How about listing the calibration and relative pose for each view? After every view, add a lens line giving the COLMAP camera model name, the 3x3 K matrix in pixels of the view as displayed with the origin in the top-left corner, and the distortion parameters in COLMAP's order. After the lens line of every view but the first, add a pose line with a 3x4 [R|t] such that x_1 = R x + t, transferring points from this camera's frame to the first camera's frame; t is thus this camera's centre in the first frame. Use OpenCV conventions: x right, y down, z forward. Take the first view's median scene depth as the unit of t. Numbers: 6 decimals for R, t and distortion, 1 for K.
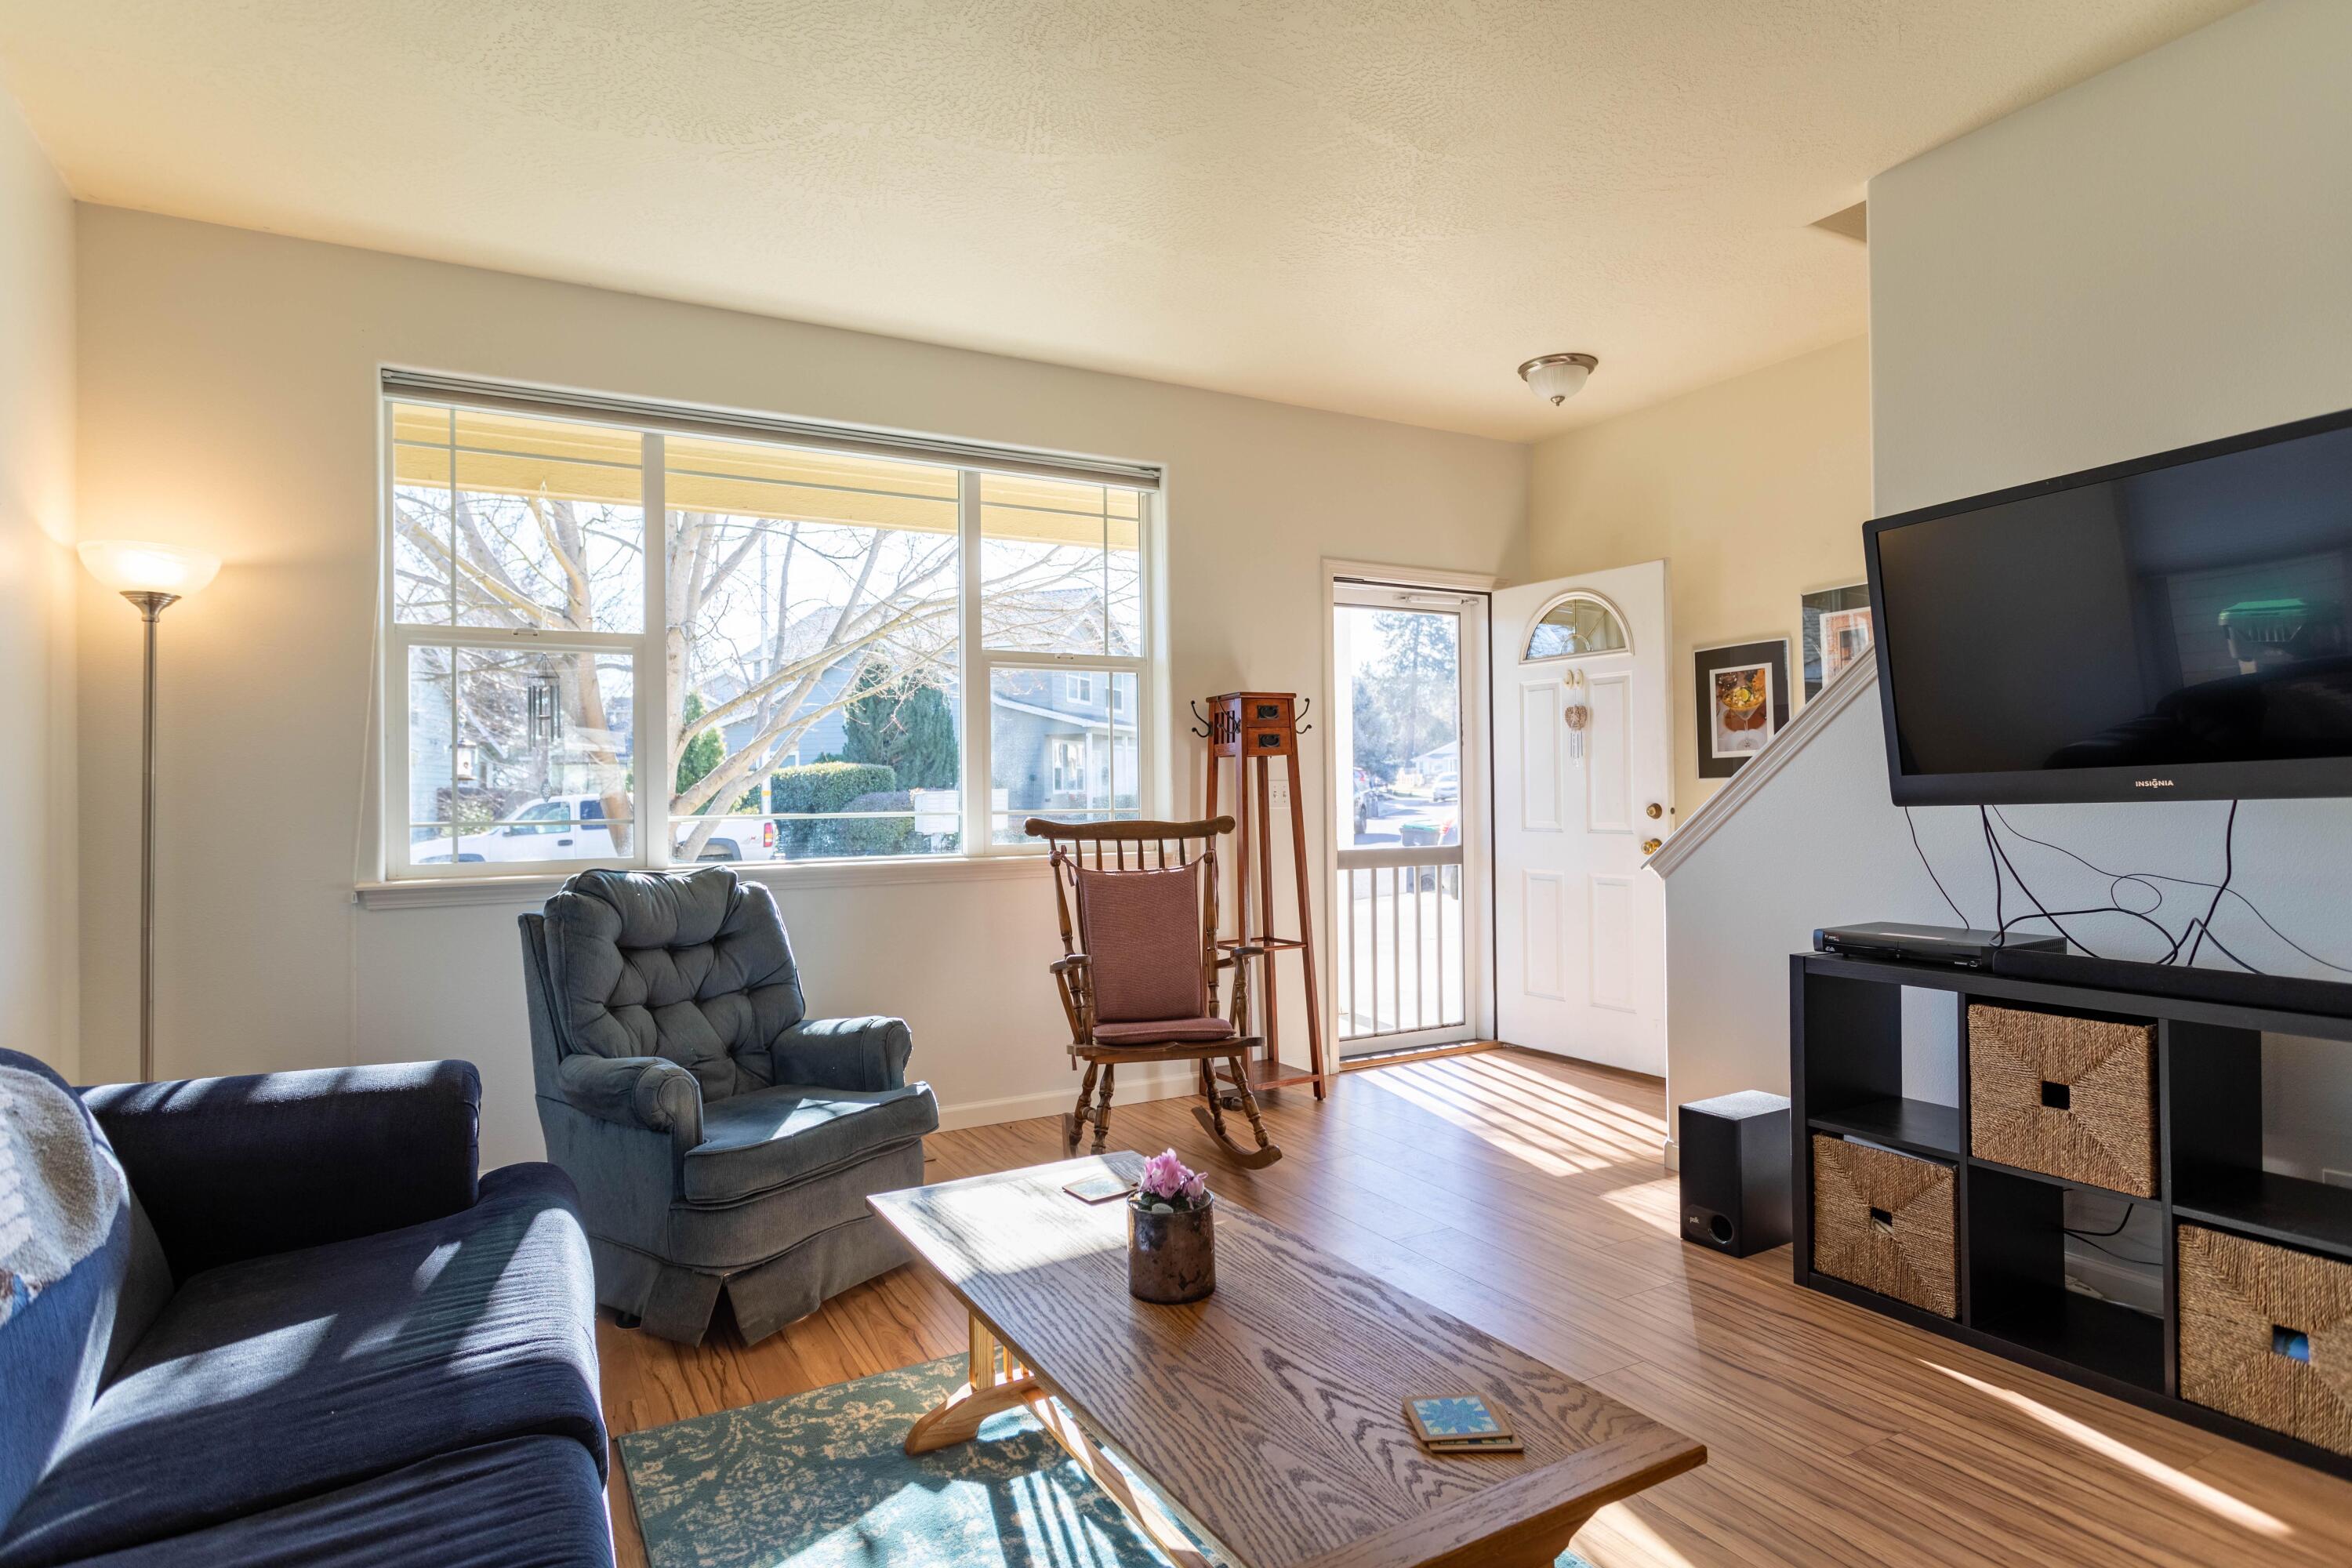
lens RADIAL K [[1249.5, 0, 1174.4], [0, 1249.5, 782.8], [0, 0, 1]] dist [-0.011251, 0.009437]
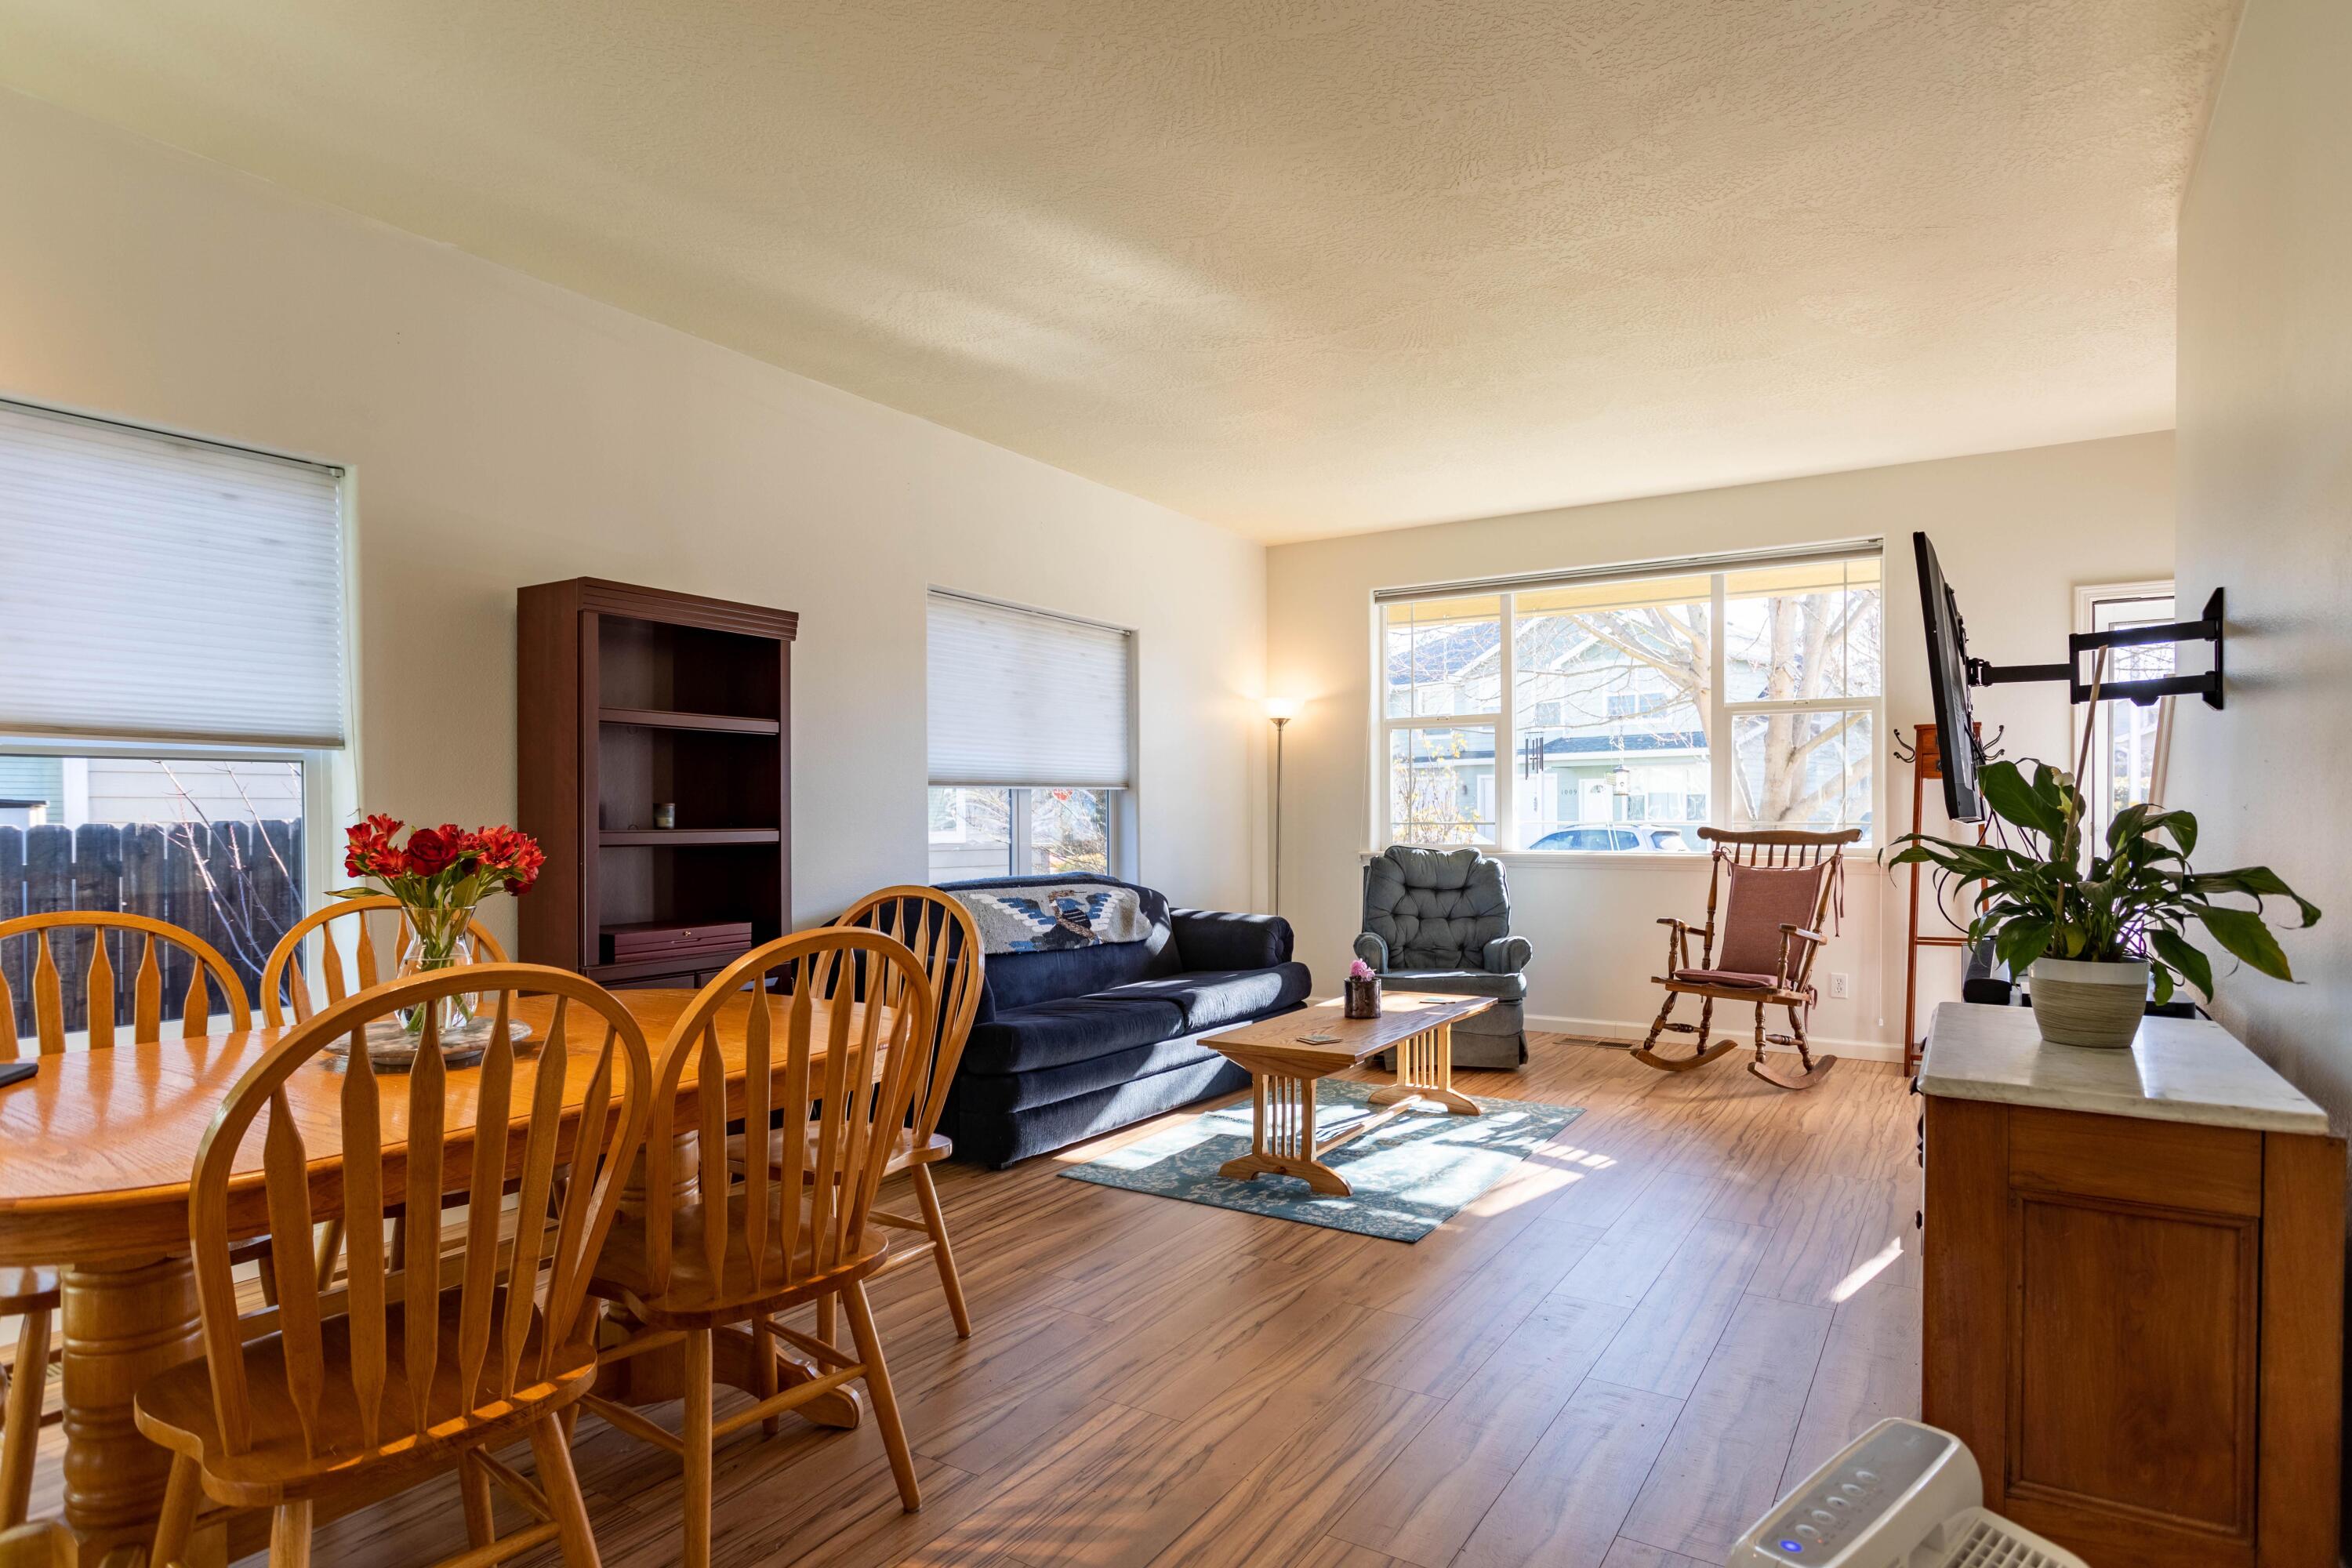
lens RADIAL K [[1284.3, 0, 1193.4], [0, 1284.3, 818.6], [0, 0, 1]] dist [-0.000552, 0.012658]
pose [[0.485061, 0.013297, -0.874379, 0.977312], [0.004251, 0.999837, 0.017563, -0.009934], [0.874470, -0.012236, 0.484925, -0.233271]]
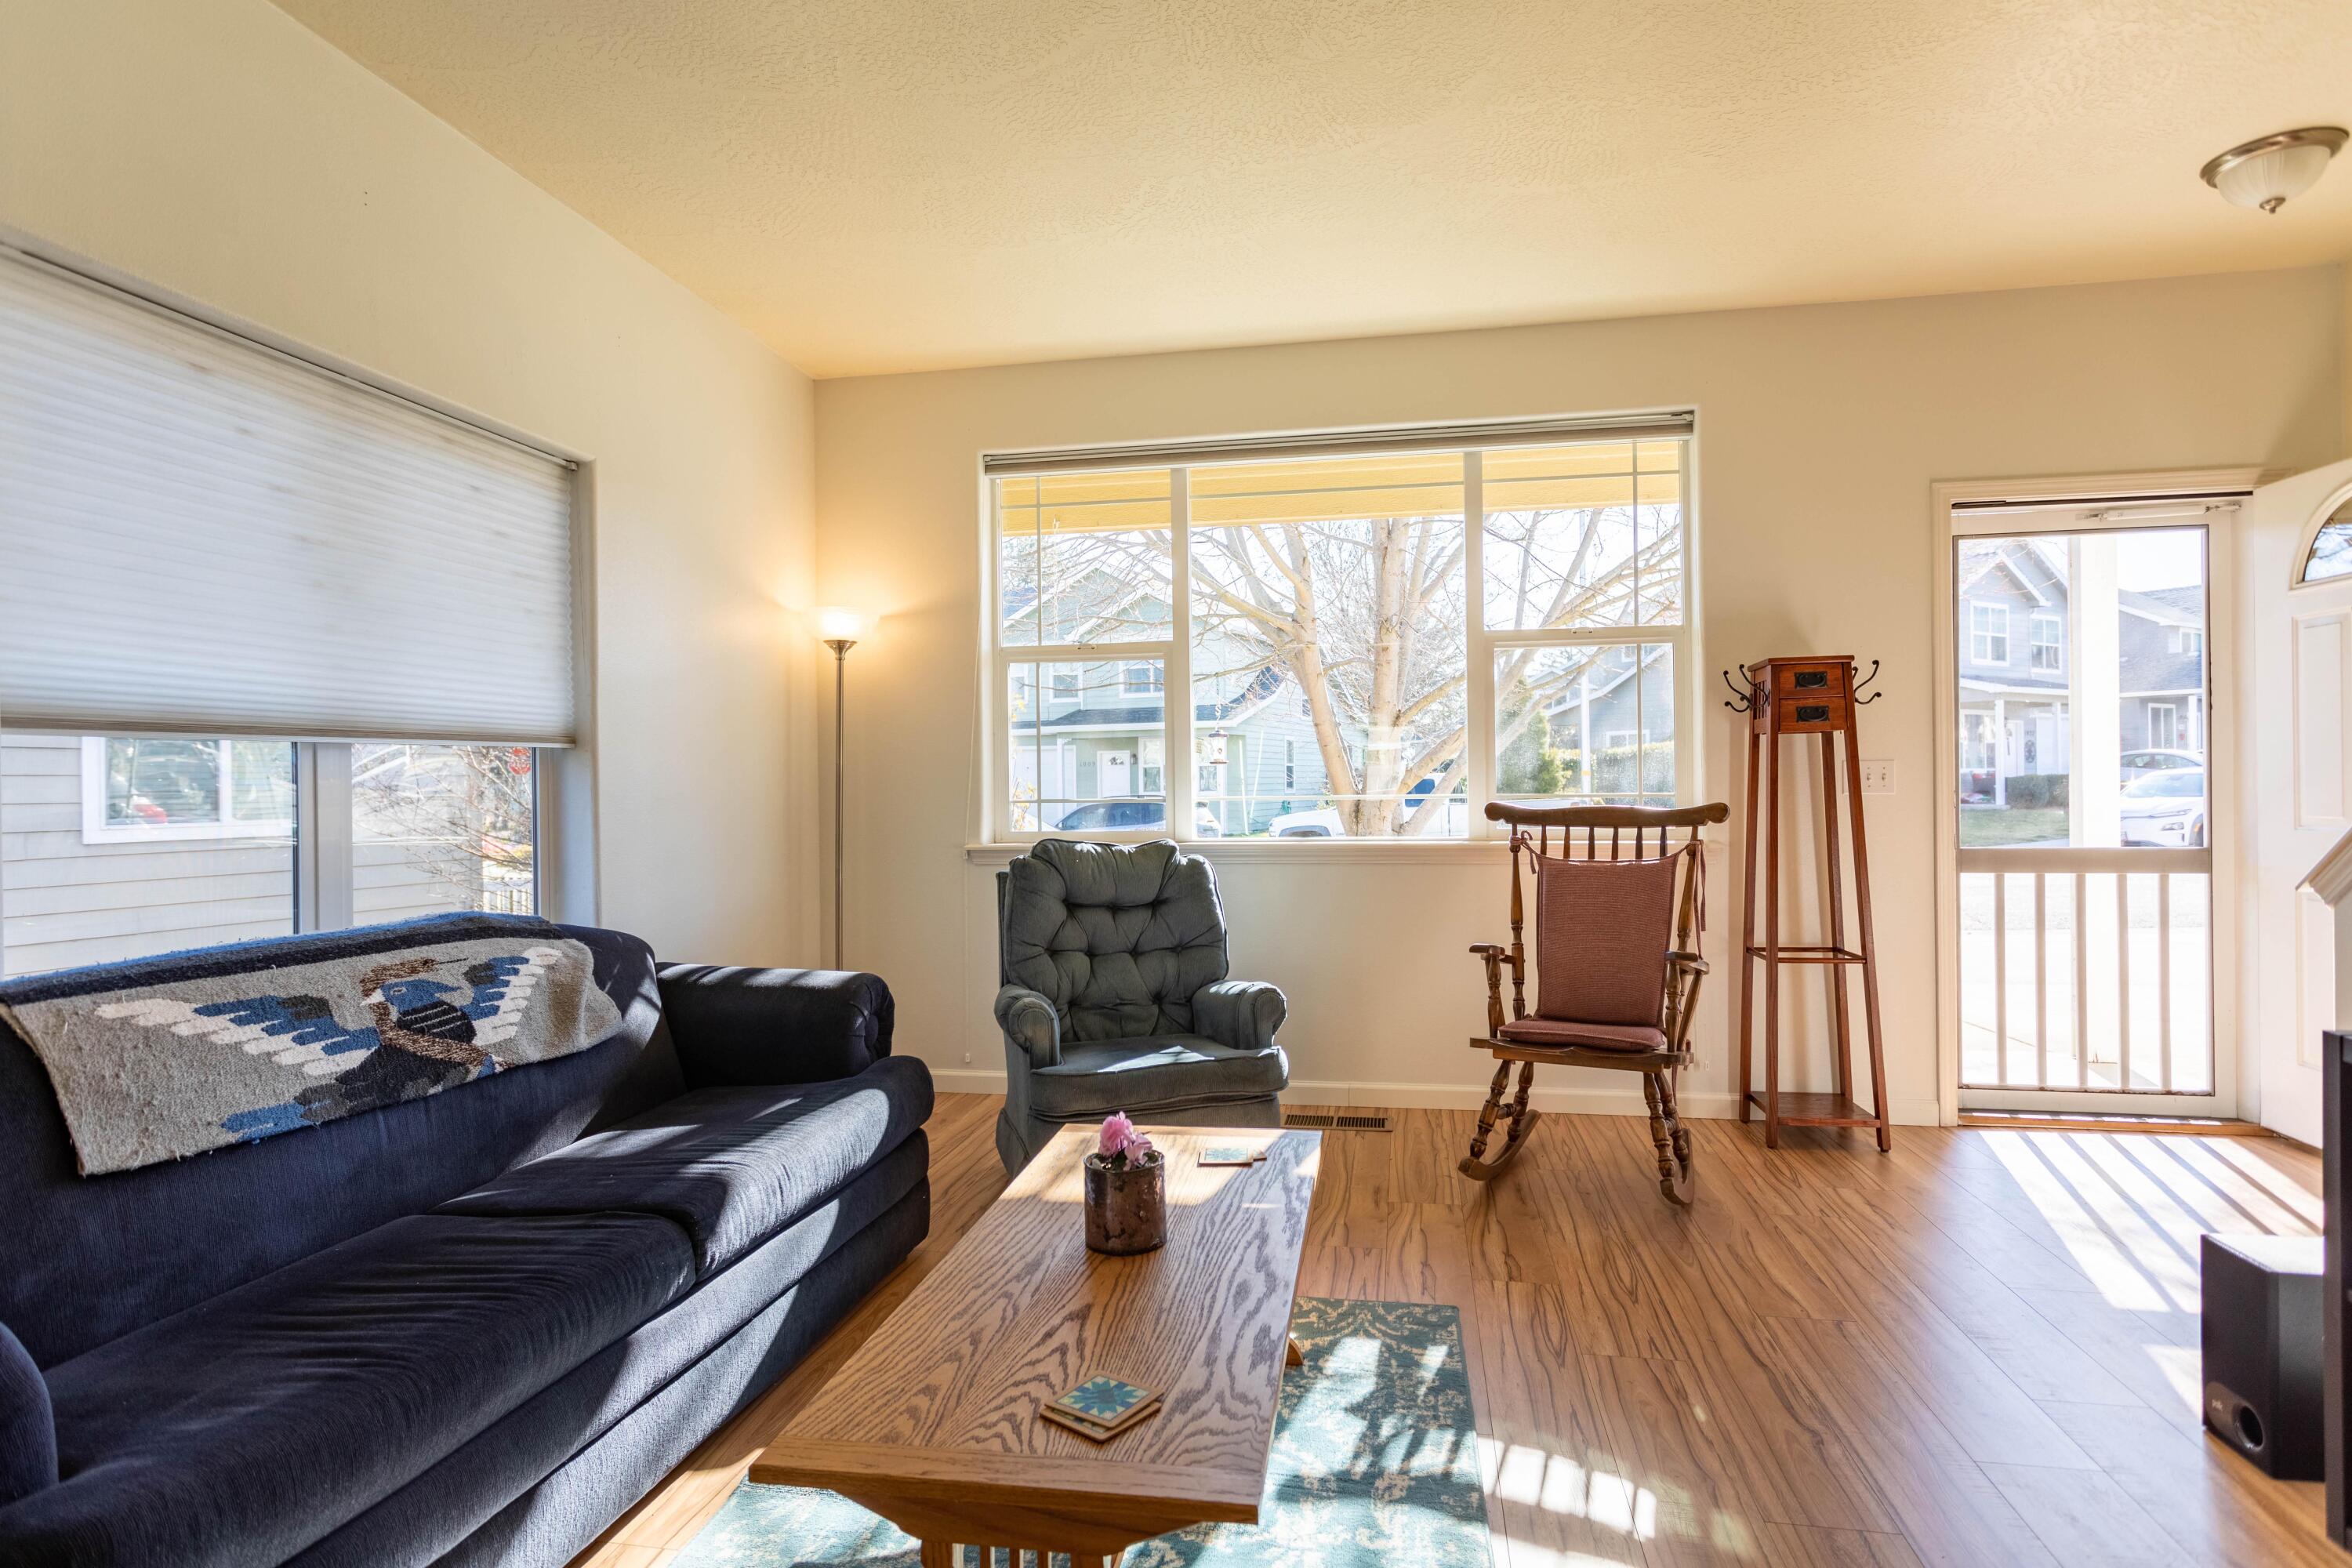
lens RADIAL K [[1249.5, 0, 1174.4], [0, 1249.5, 782.8], [0, 0, 1]] dist [-0.011251, 0.009437]
pose [[0.771422, 0.003199, -0.636316, 0.350632], [0.007067, 0.999883, 0.013593, -0.002166], [0.636284, -0.014983, 0.771309, 0.100226]]
